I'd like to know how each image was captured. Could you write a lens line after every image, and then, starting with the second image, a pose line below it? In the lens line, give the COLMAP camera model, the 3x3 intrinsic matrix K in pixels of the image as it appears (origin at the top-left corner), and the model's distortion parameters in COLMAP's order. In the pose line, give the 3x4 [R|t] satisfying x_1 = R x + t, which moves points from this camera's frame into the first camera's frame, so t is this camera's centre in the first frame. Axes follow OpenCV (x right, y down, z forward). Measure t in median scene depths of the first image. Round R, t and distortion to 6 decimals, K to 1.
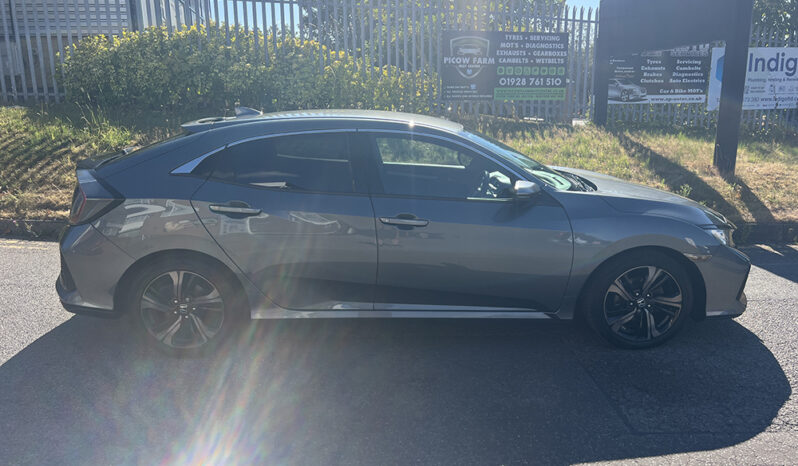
lens RADIAL K [[605.2, 0, 399.6], [0, 605.2, 236.6], [0, 0, 1]] dist [0.033605, -0.045125]
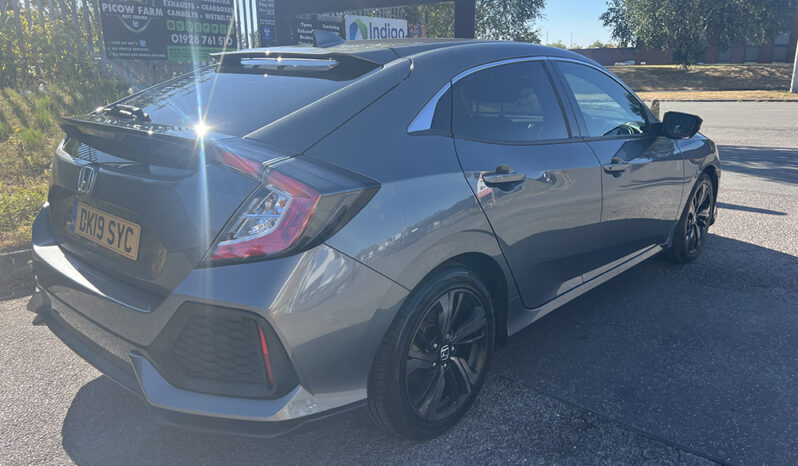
lens RADIAL K [[605.2, 0, 403.2], [0, 605.2, 238.7], [0, 0, 1]] dist [0.033605, -0.045125]
pose [[0.697743, -0.191827, 0.690187, -0.244878], [0.163905, 0.980671, 0.106863, -0.020597], [-0.697345, 0.038562, 0.715697, 0.183451]]
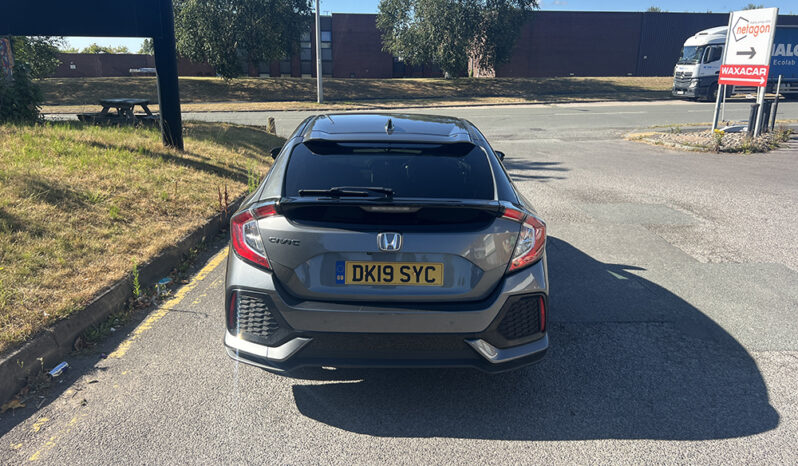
lens RADIAL K [[605.2, 0, 400.9], [0, 605.2, 233.4], [0, 0, 1]] dist [0.033605, -0.045125]
pose [[0.009907, -0.248975, 0.968459, -0.427422], [0.215572, 0.946265, 0.241064, -0.096389], [-0.976438, 0.206384, 0.063046, 0.350460]]
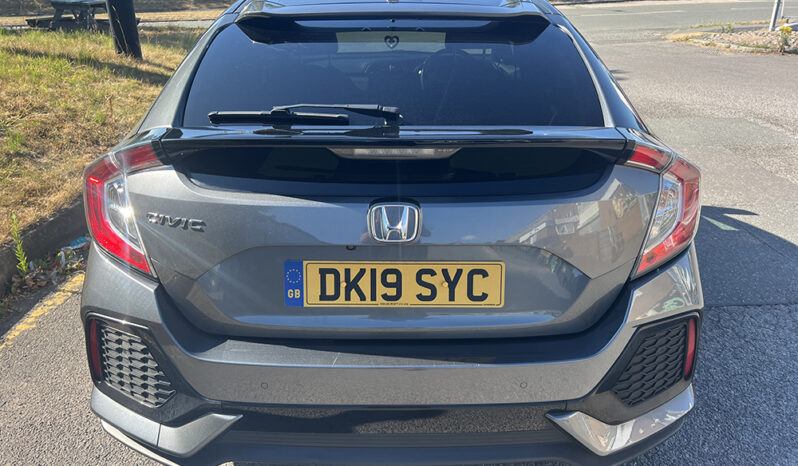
lens RADIAL K [[605.2, 0, 397.6], [0, 605.2, 235.8], [0, 0, 1]] dist [0.033605, -0.045125]
pose [[0.026922, -0.383799, 0.923024, -0.294605], [0.233465, 0.900237, 0.367514, -0.074436], [-0.971992, 0.205600, 0.113840, 0.357849]]
